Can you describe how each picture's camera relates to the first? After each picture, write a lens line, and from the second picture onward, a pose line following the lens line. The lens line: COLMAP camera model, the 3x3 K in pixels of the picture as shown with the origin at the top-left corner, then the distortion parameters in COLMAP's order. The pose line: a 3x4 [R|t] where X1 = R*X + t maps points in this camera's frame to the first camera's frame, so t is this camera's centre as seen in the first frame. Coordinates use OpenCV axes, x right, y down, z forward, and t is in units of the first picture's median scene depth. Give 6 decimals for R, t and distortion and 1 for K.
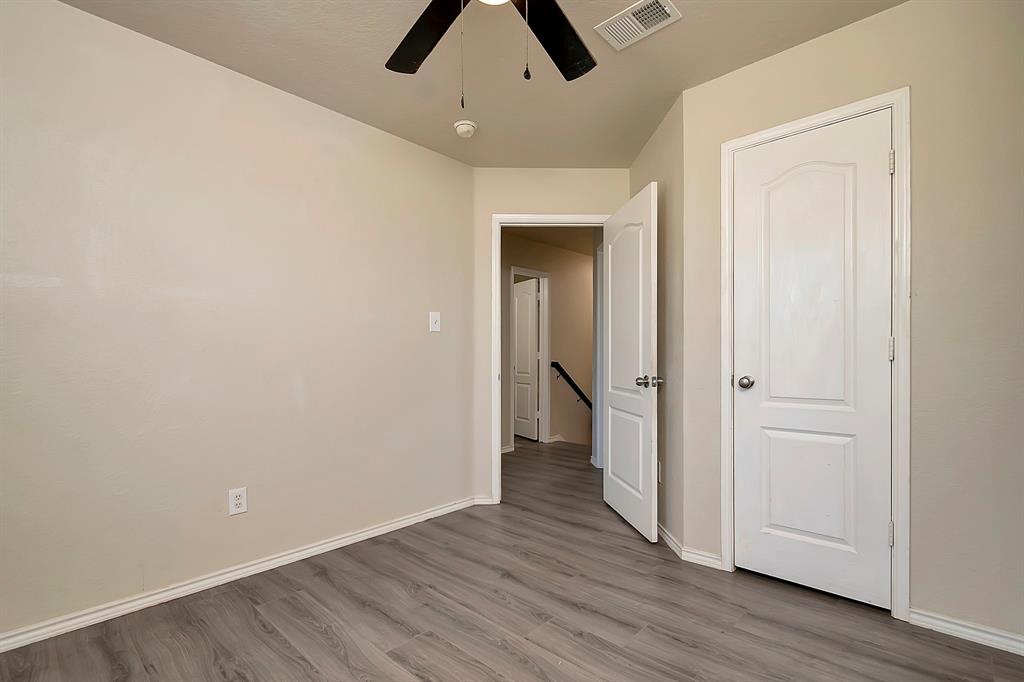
lens RADIAL K [[456.1, 0, 514.0], [0, 456.1, 350.1], [0, 0, 1]] dist [0.005458, -0.001152]
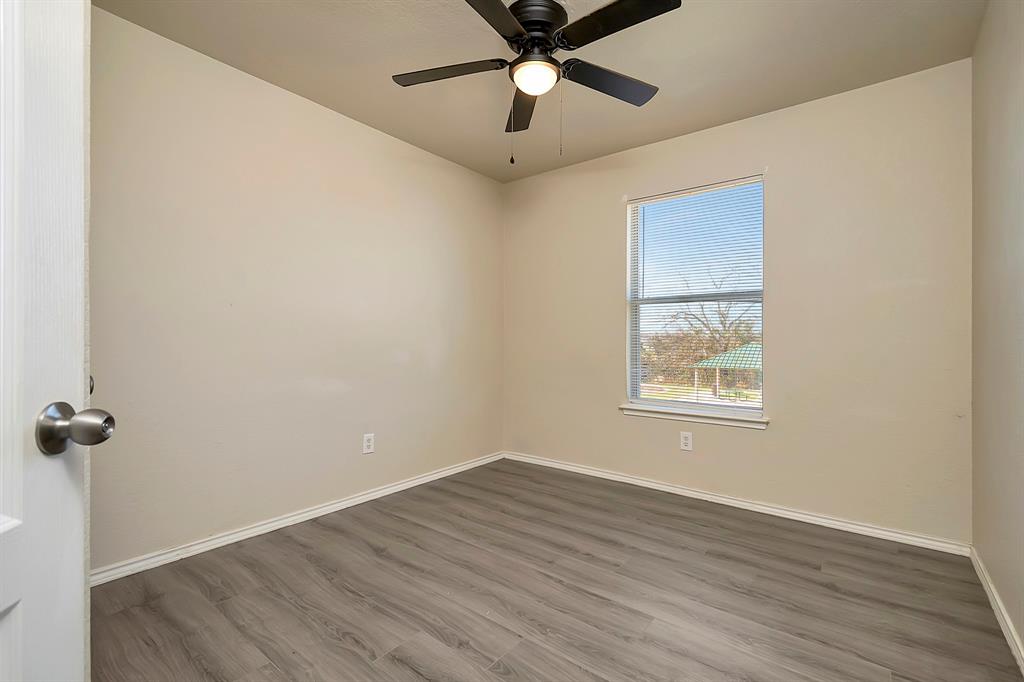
lens RADIAL K [[456.1, 0, 512.0], [0, 456.1, 341.1], [0, 0, 1]] dist [0.005458, -0.001152]
pose [[-0.997529, 0.000848, -0.070247, 0.111441], [0.001404, 0.999968, -0.007870, 0.038714], [0.070238, -0.007949, -0.997499, 1.959384]]
